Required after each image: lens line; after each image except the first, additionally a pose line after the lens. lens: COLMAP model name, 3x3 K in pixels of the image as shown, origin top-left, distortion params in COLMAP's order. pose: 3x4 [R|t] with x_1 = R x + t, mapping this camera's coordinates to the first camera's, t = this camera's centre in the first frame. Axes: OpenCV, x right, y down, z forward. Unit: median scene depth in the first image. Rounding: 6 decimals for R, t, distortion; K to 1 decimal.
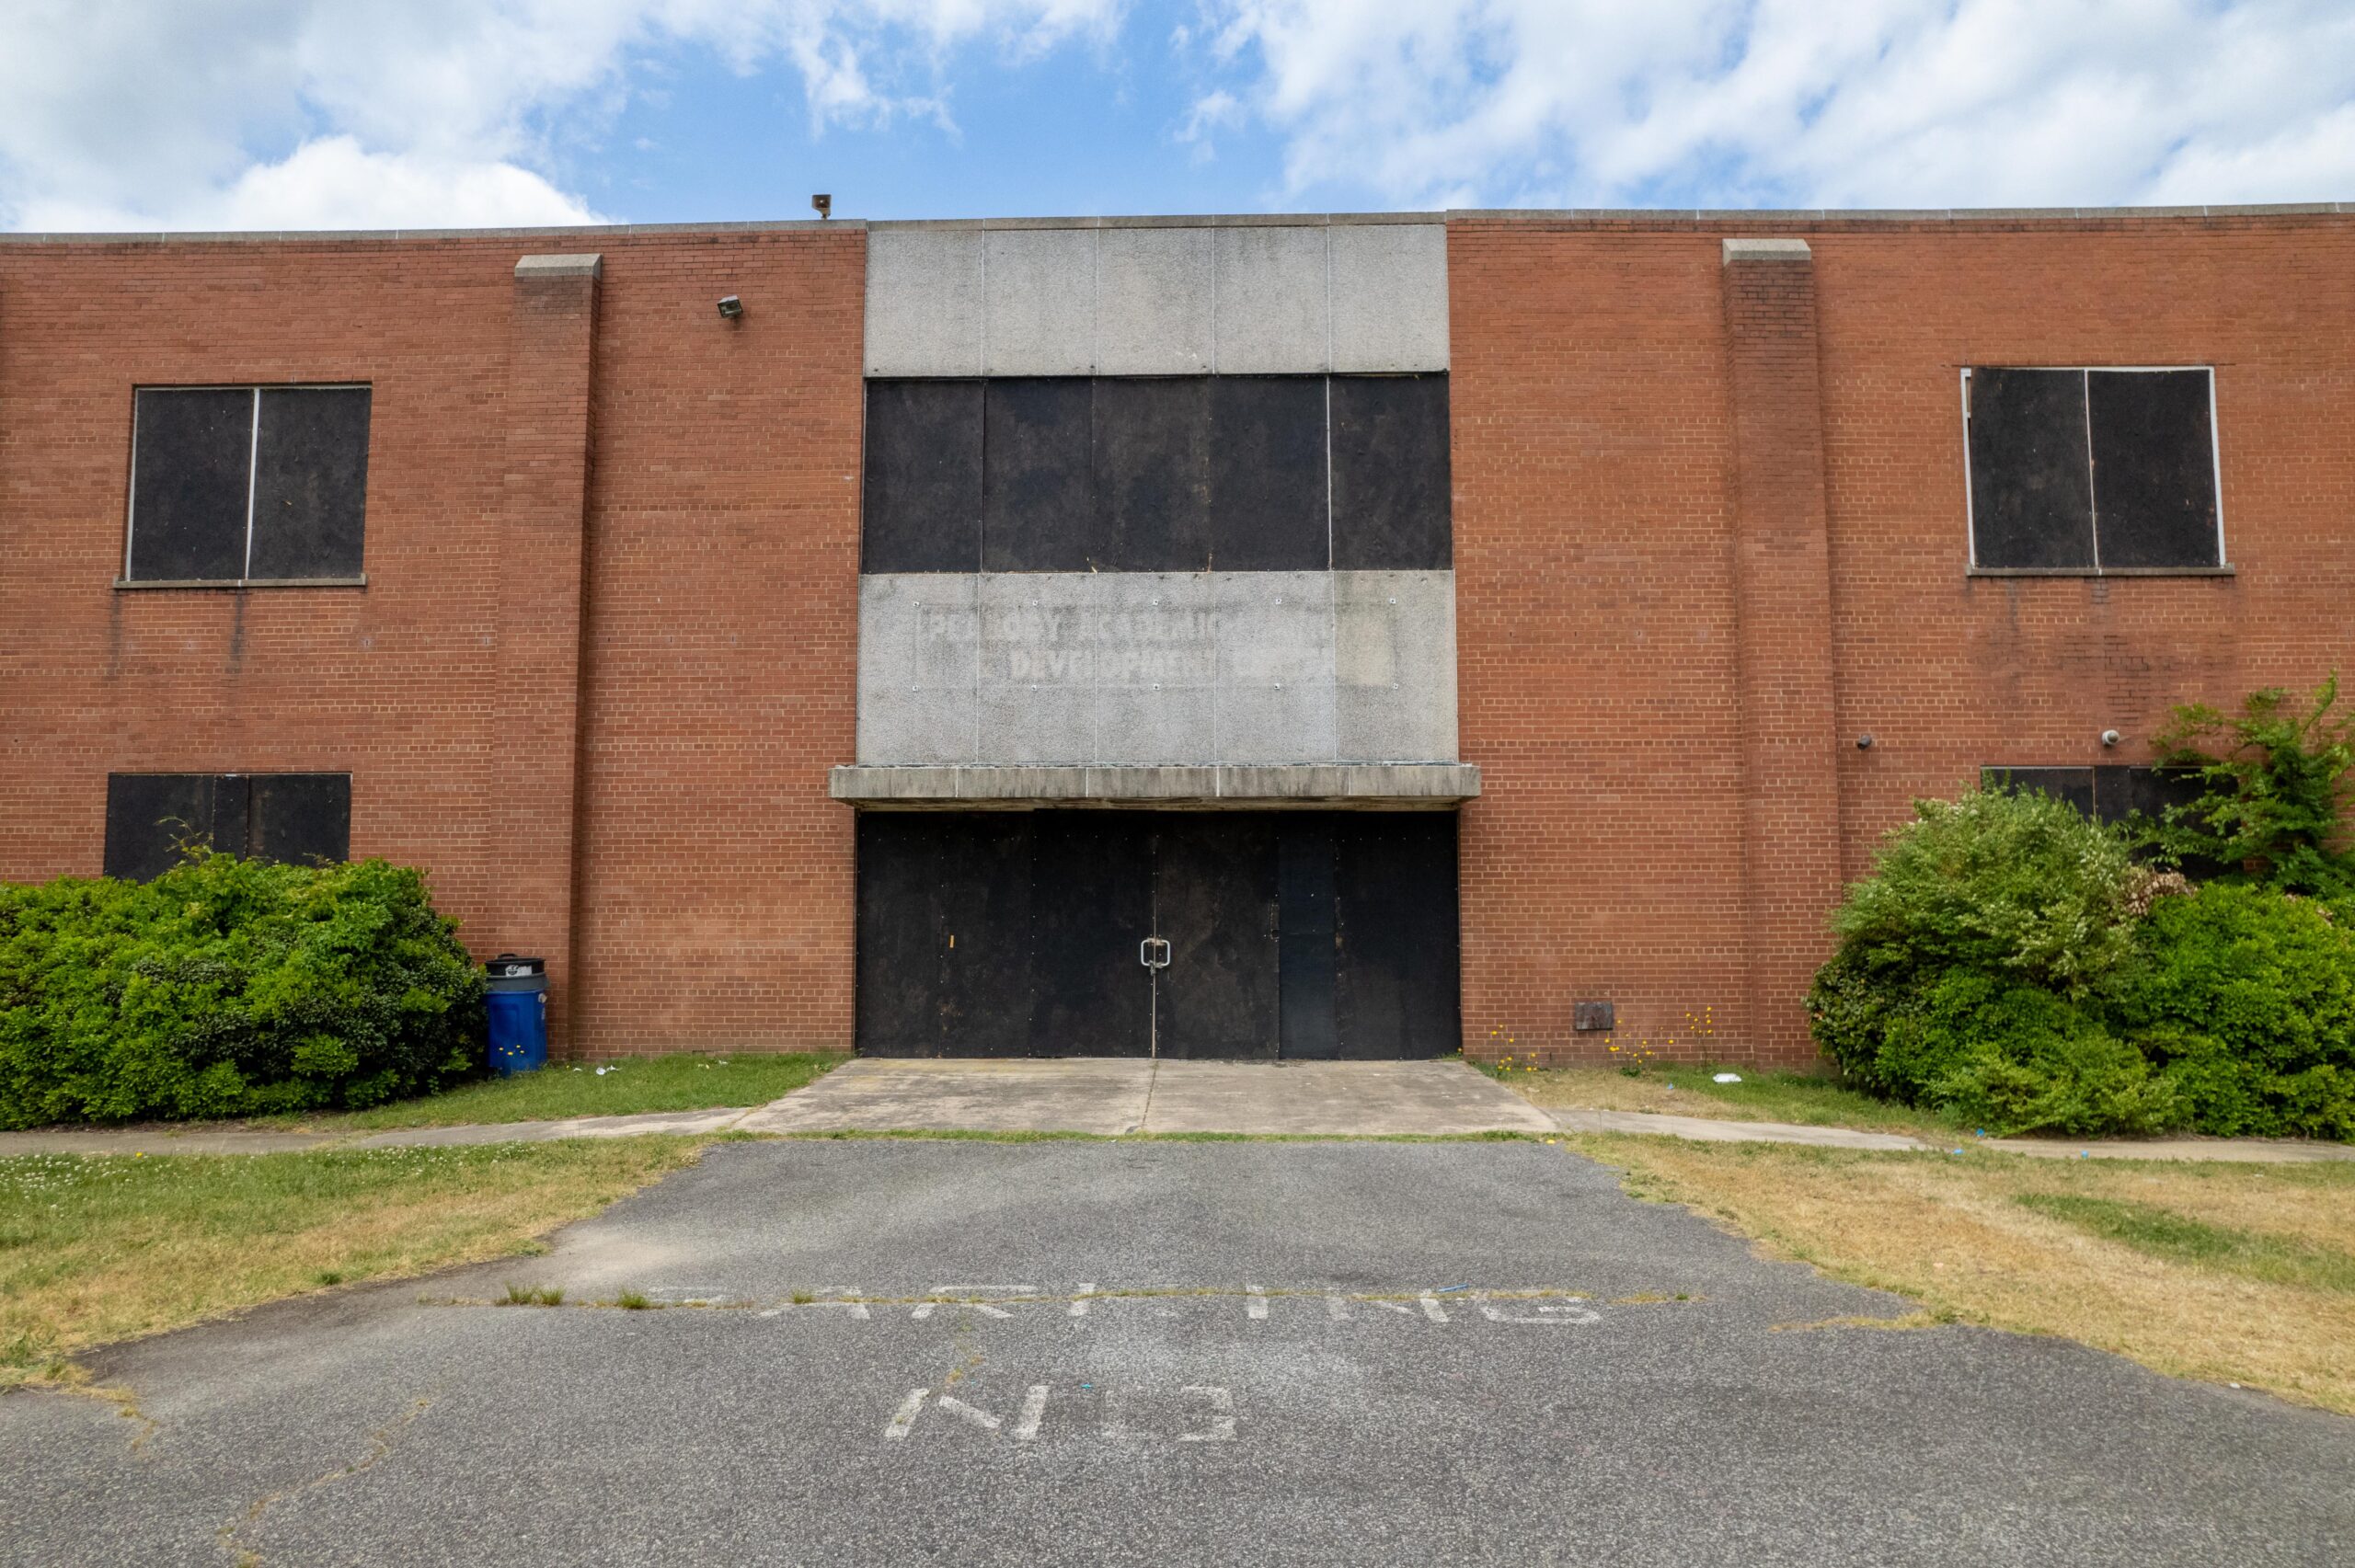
lens RADIAL K [[1525.1, 0, 1182.4], [0, 1525.1, 802.5], [0, 0, 1]] dist [-0.082280, 0.072219]
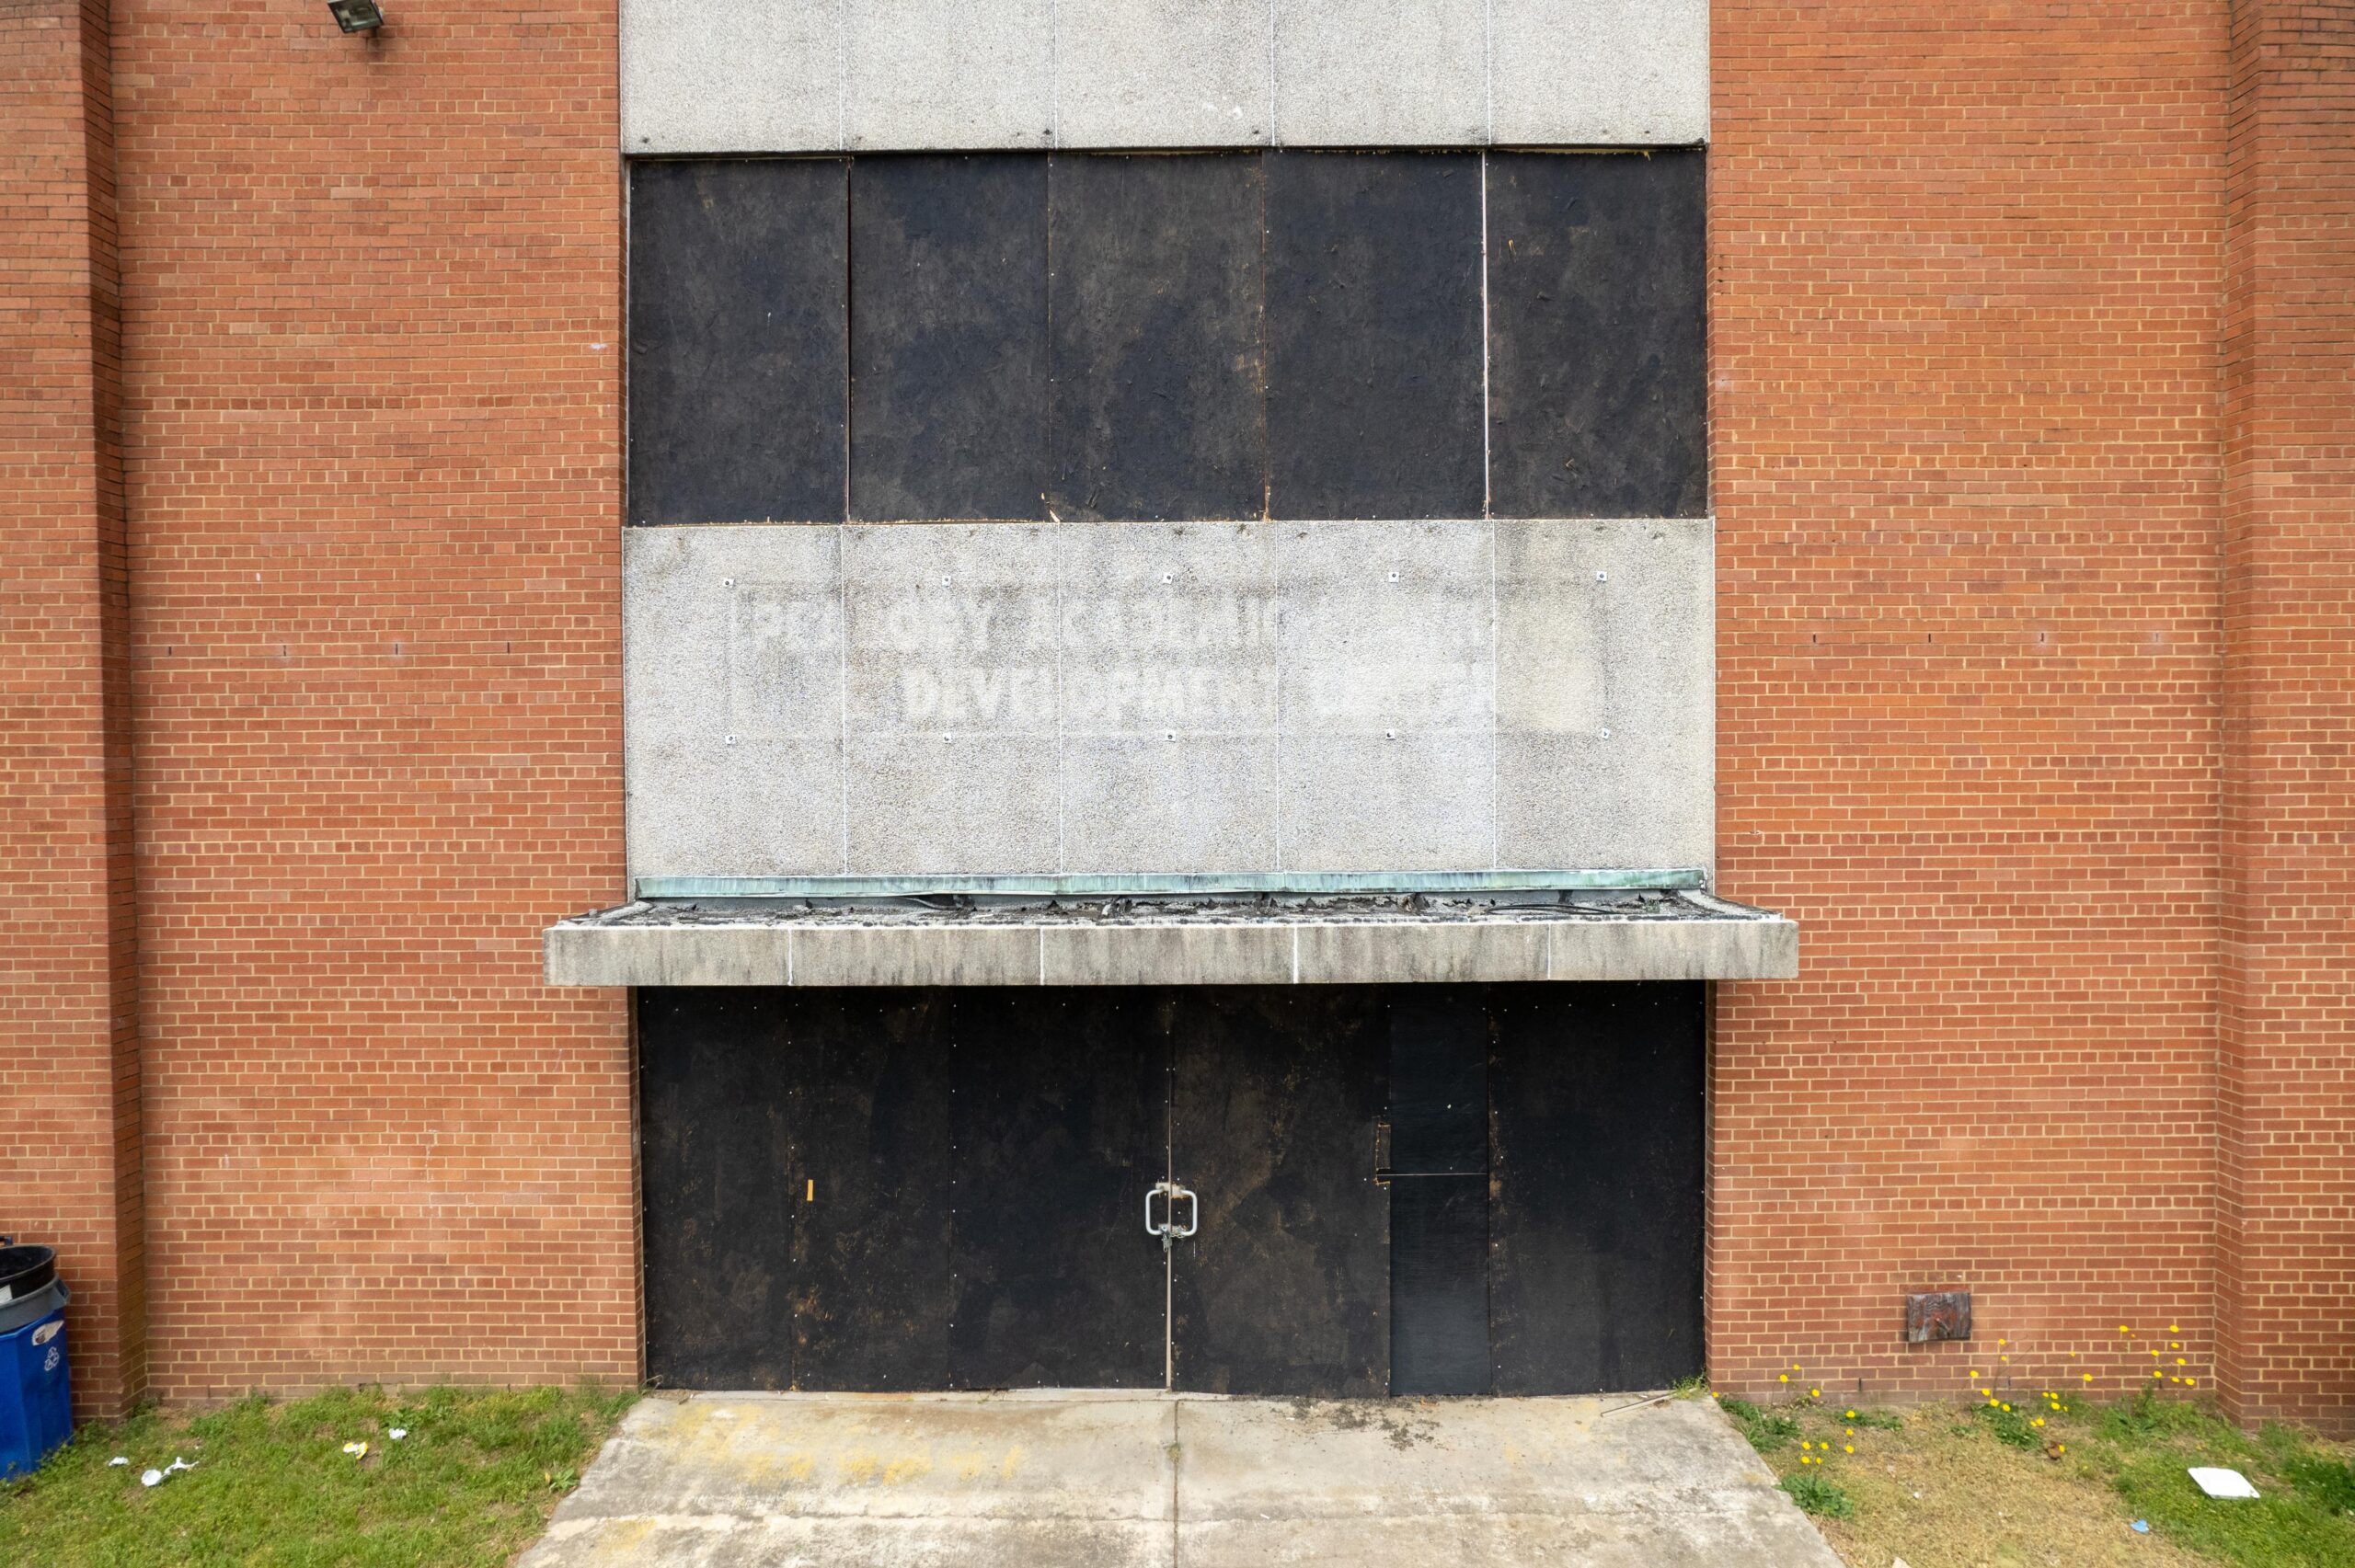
lens RADIAL K [[1525.1, 0, 1182.4], [0, 1525.1, 802.5], [0, 0, 1]] dist [-0.082280, 0.072219]
pose [[0.999897, -0.004314, 0.013699, -0.020279], [0.002804, 0.994106, 0.108375, -0.110895], [-0.014086, -0.108325, 0.994016, 0.451137]]
